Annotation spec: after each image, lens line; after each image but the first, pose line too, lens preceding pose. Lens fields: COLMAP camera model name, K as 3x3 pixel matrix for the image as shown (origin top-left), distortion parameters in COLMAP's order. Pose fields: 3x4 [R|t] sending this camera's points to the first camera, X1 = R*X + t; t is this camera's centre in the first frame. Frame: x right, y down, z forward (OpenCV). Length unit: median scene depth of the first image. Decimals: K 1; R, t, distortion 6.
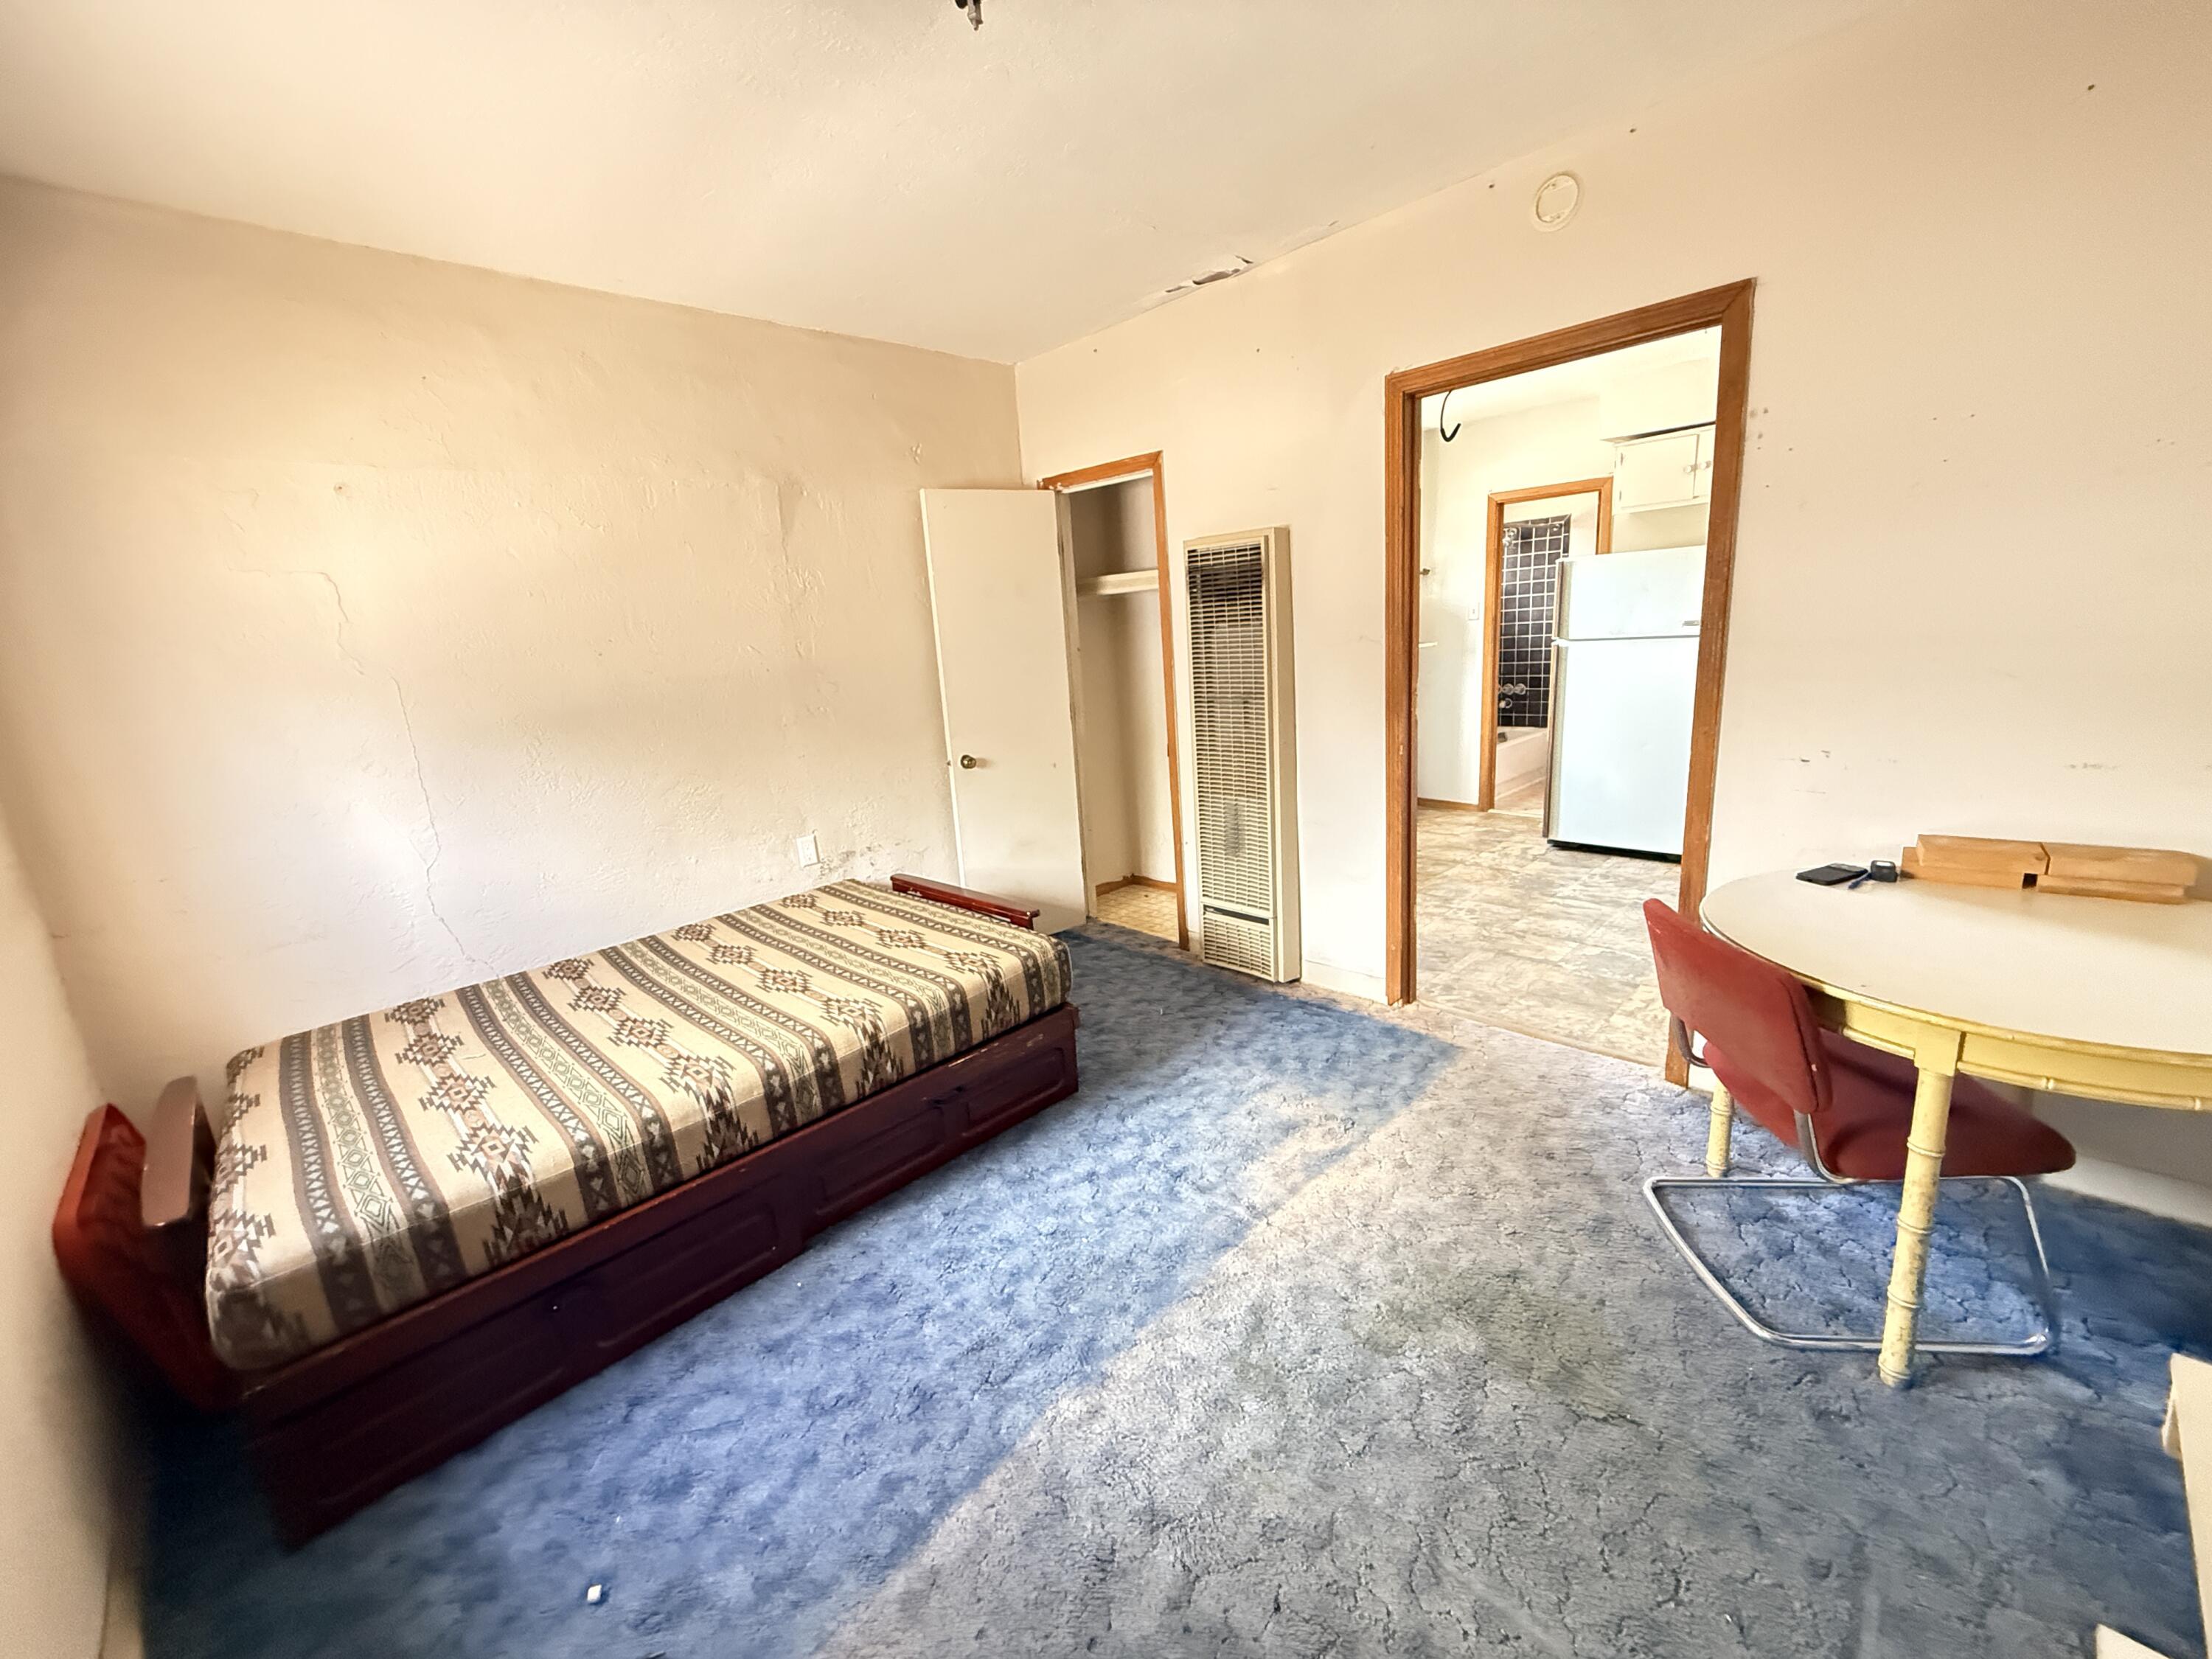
lens RADIAL K [[880.9, 0, 1101.9], [0, 880.9, 825.2], [0, 0, 1]] dist [-0.000803, 0.000341]
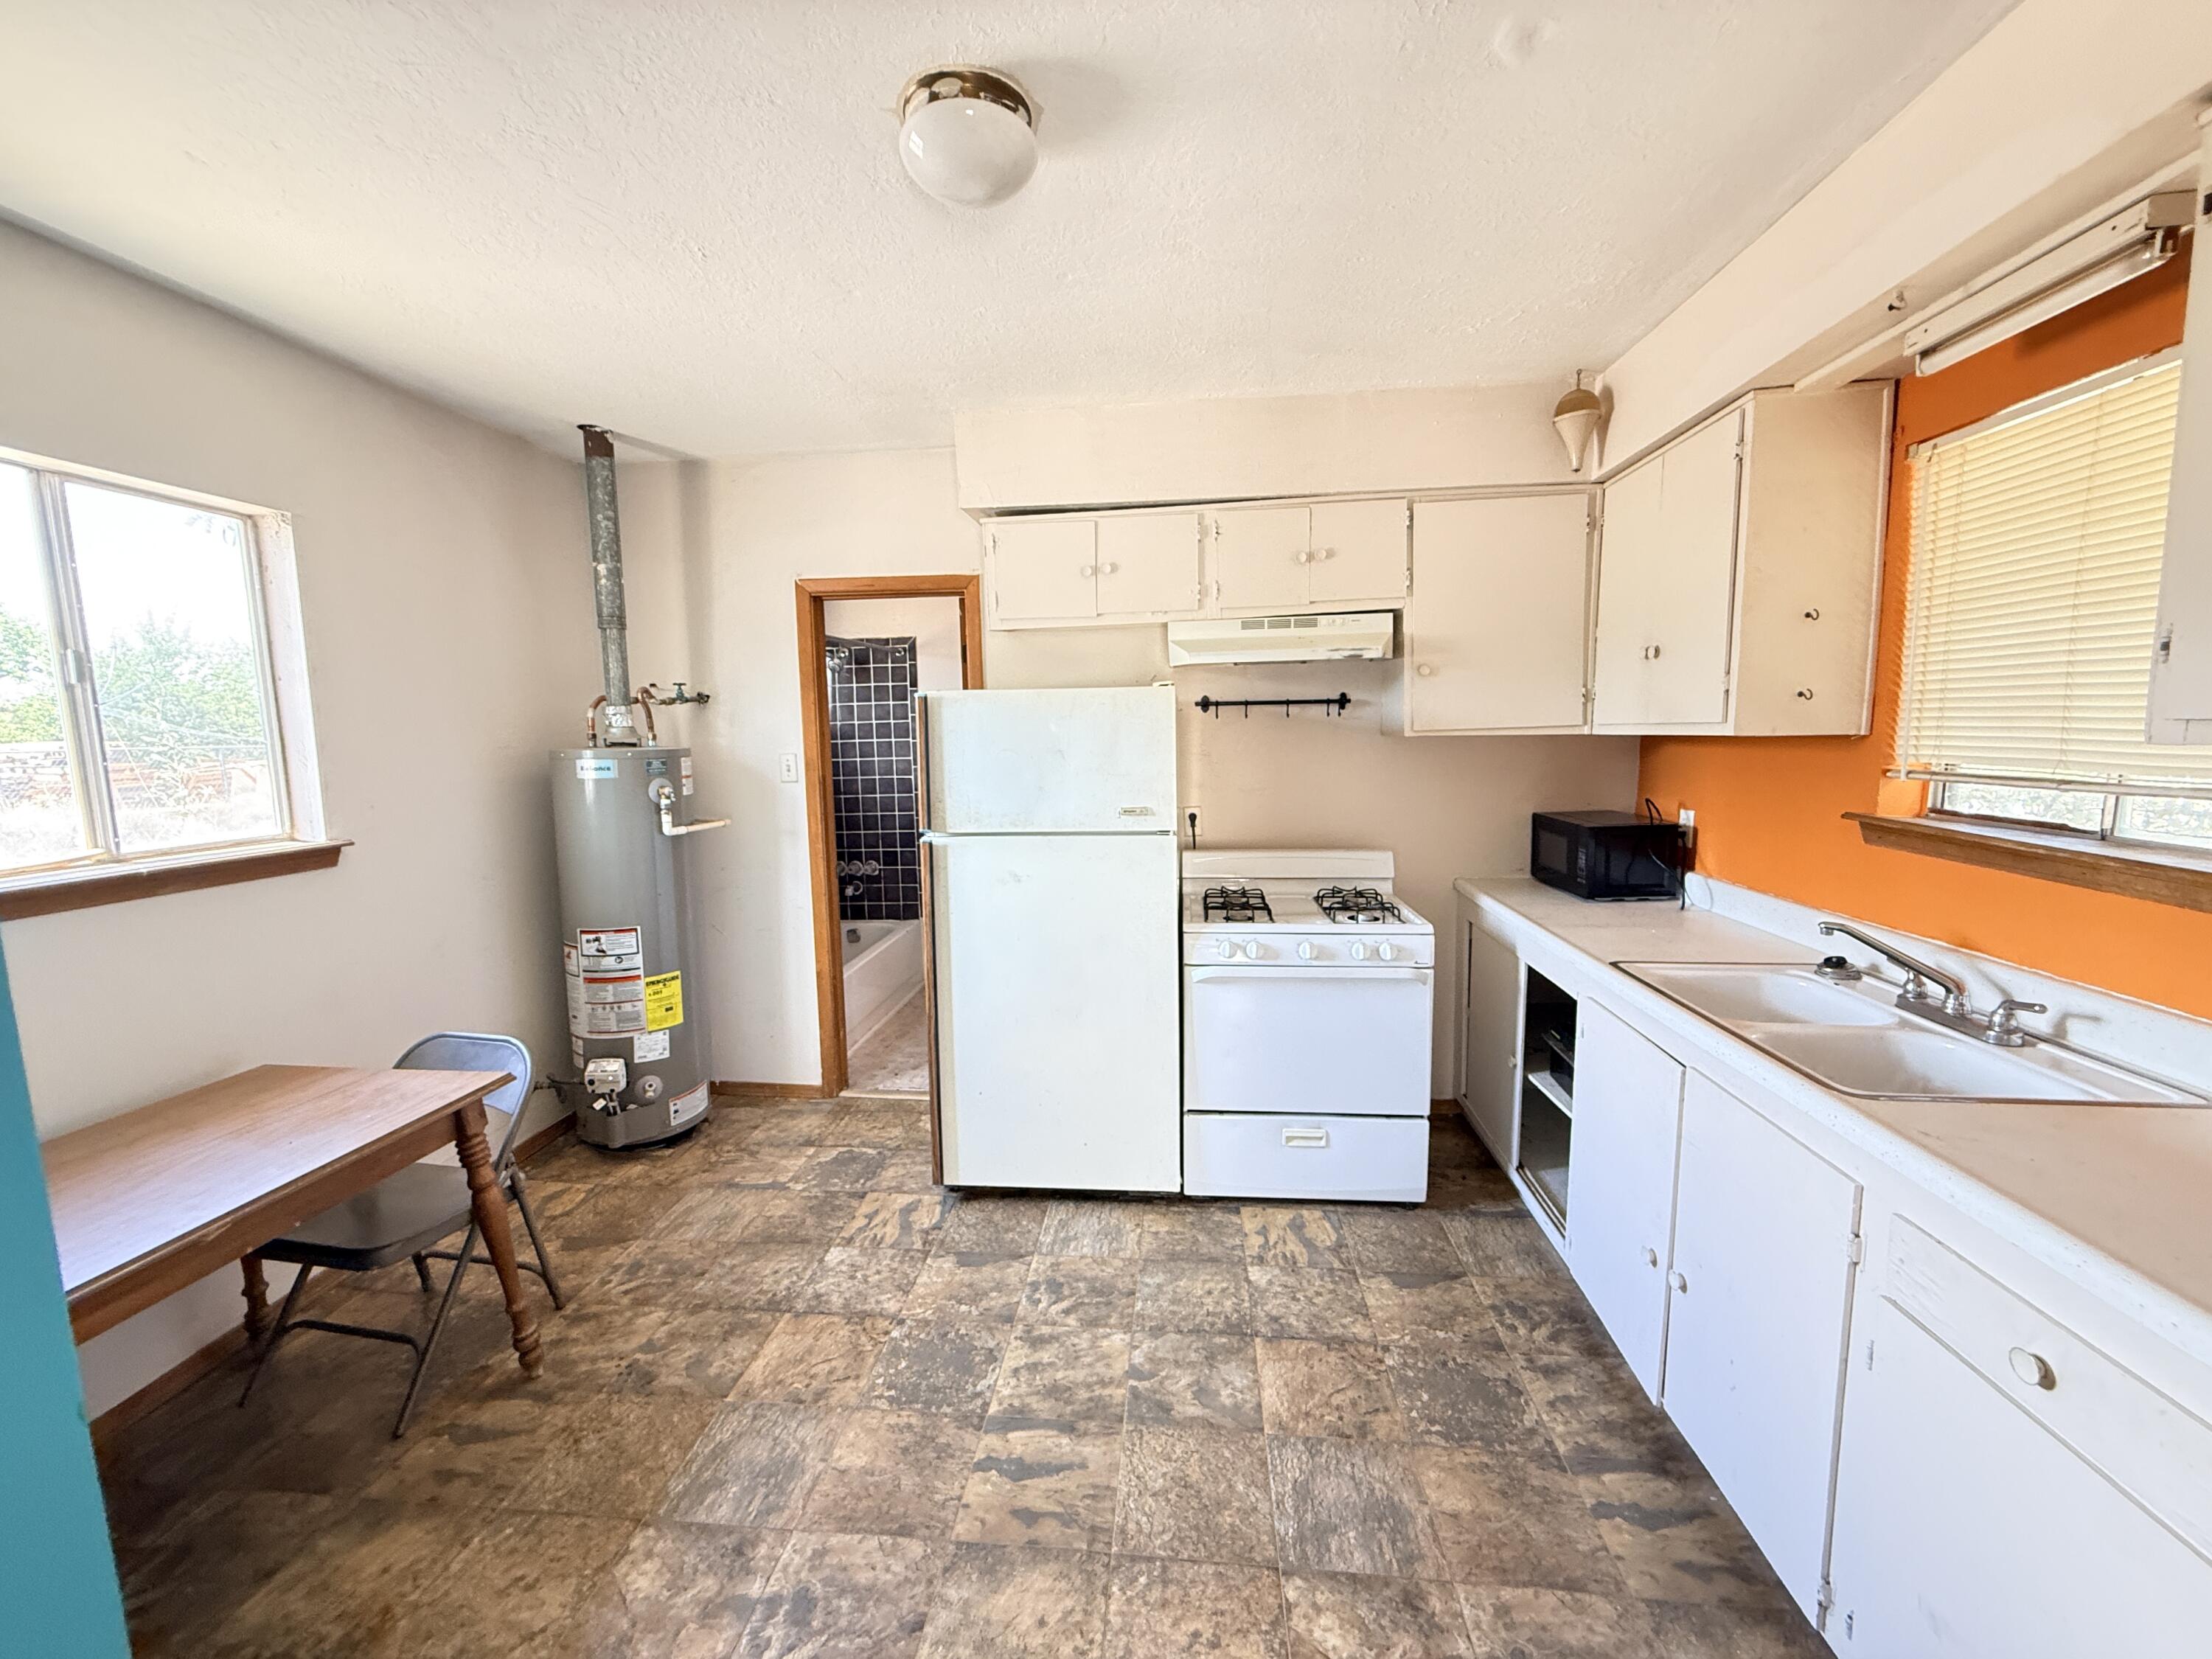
lens RADIAL K [[880.9, 0, 1101.9], [0, 880.9, 825.2], [0, 0, 1]] dist [-0.000803, 0.000341]
pose [[0.767134, -0.021360, 0.641131, 0.364970], [0.109733, 0.989084, -0.098346, -0.222226], [-0.632032, 0.145798, 0.761104, 0.754995]]
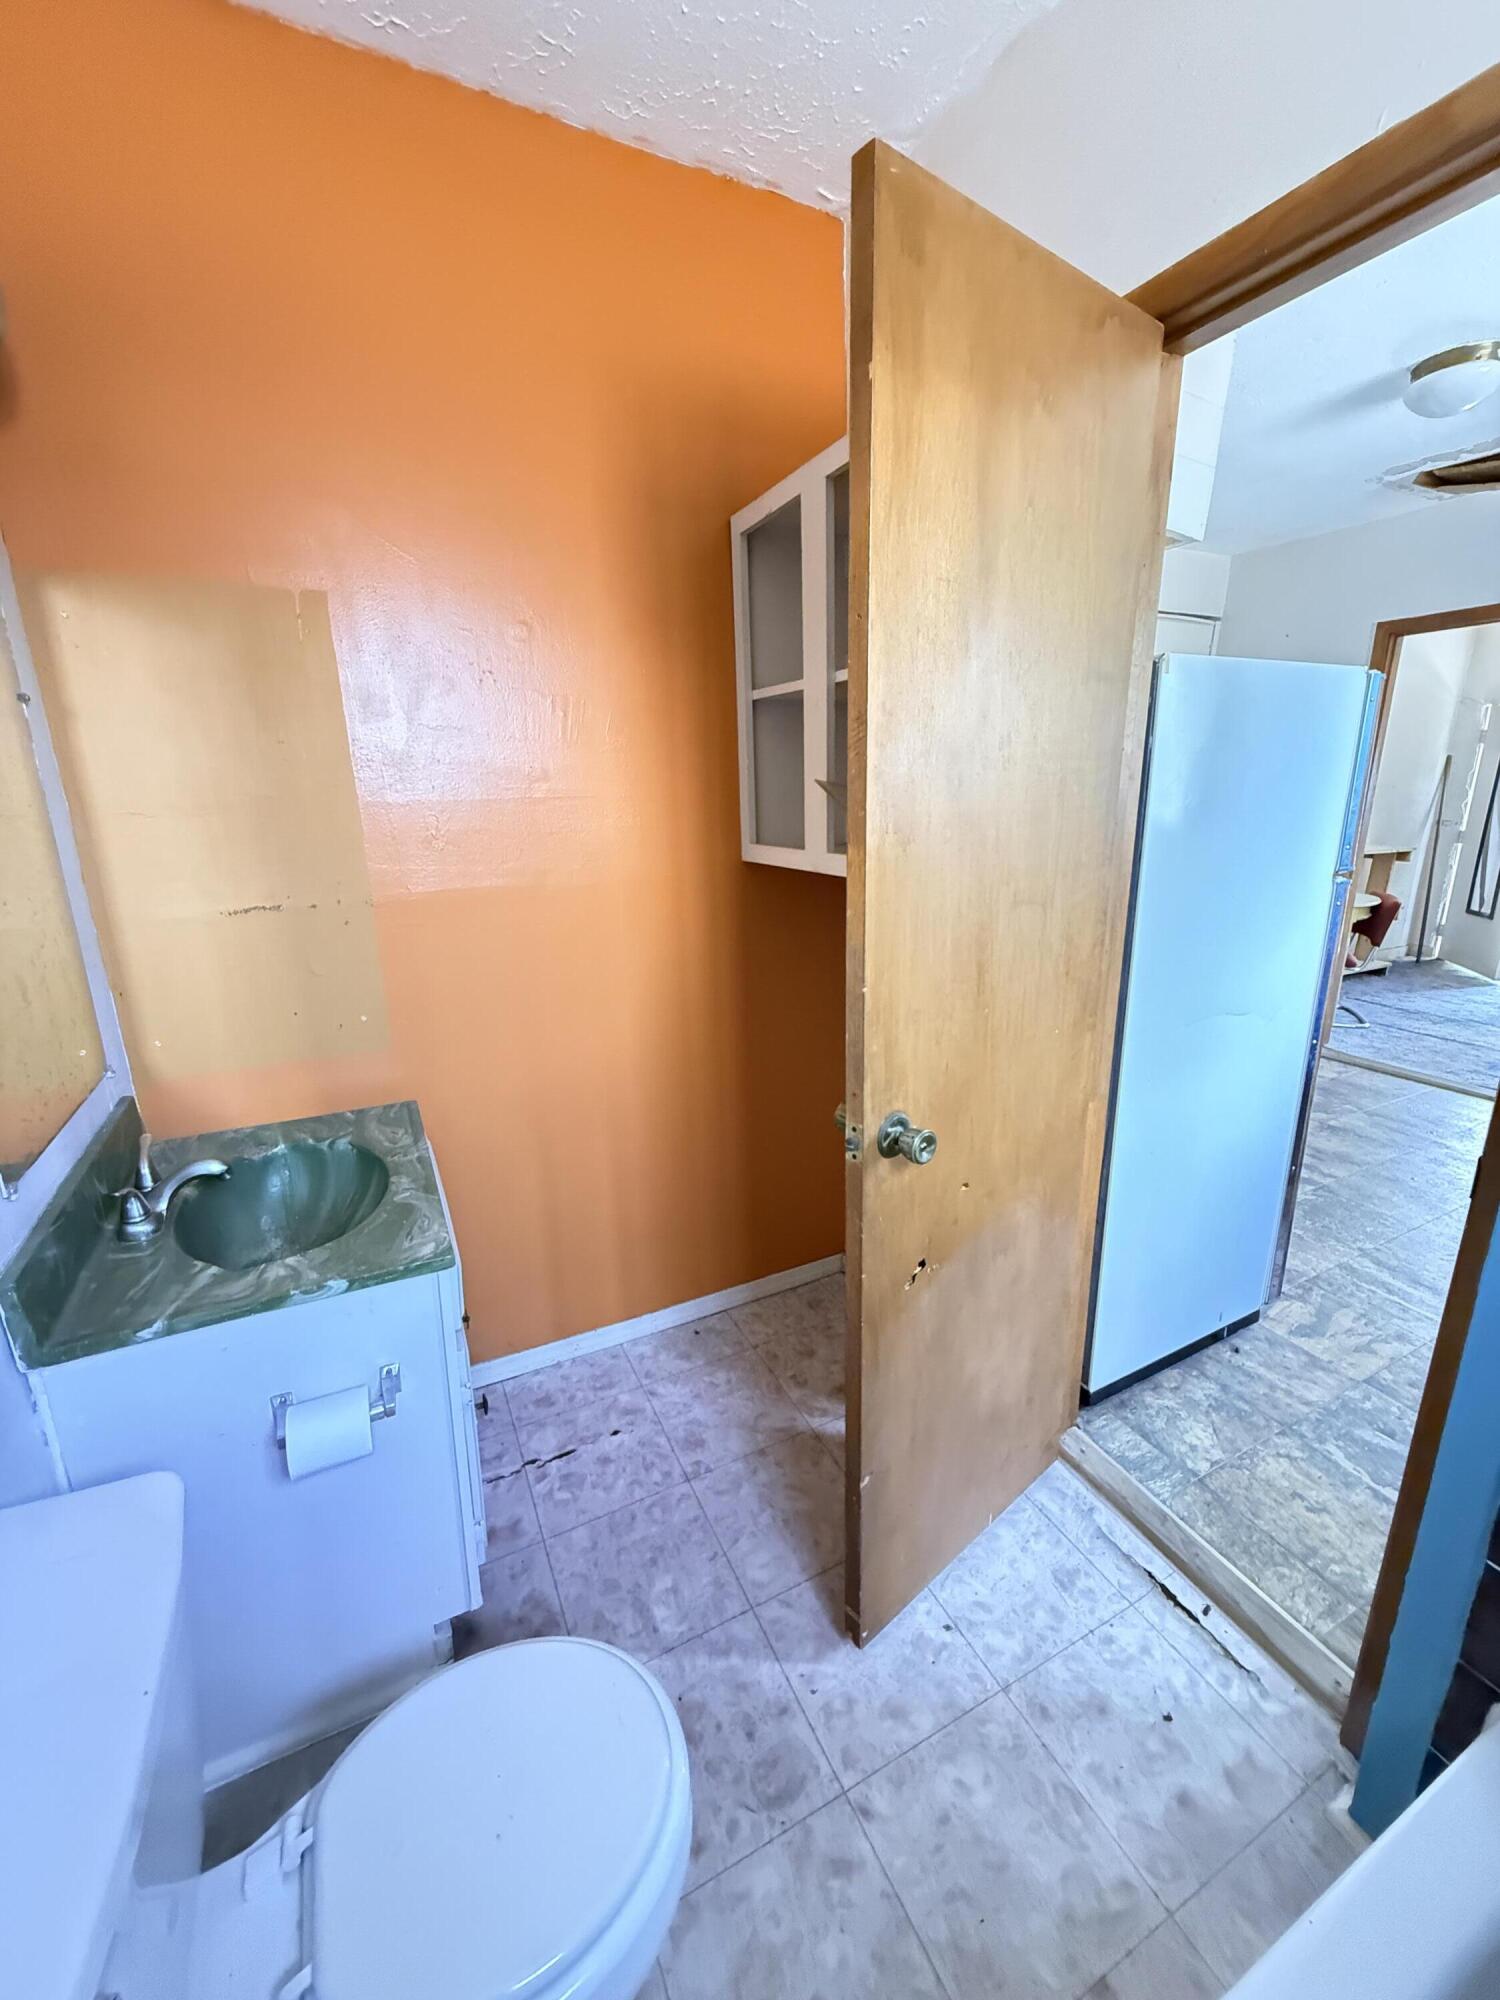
lens RADIAL K [[796.5, 0, 755.8], [0, 796.5, 996.6], [0, 0, 1]] dist [-0.000803, 0.000341]
pose [[-0.949334, -0.004725, 0.314232, 0.983304], [0.137614, 0.892679, 0.429170, -0.532366], [-0.282536, 0.450669, -0.846800, 2.121381]]
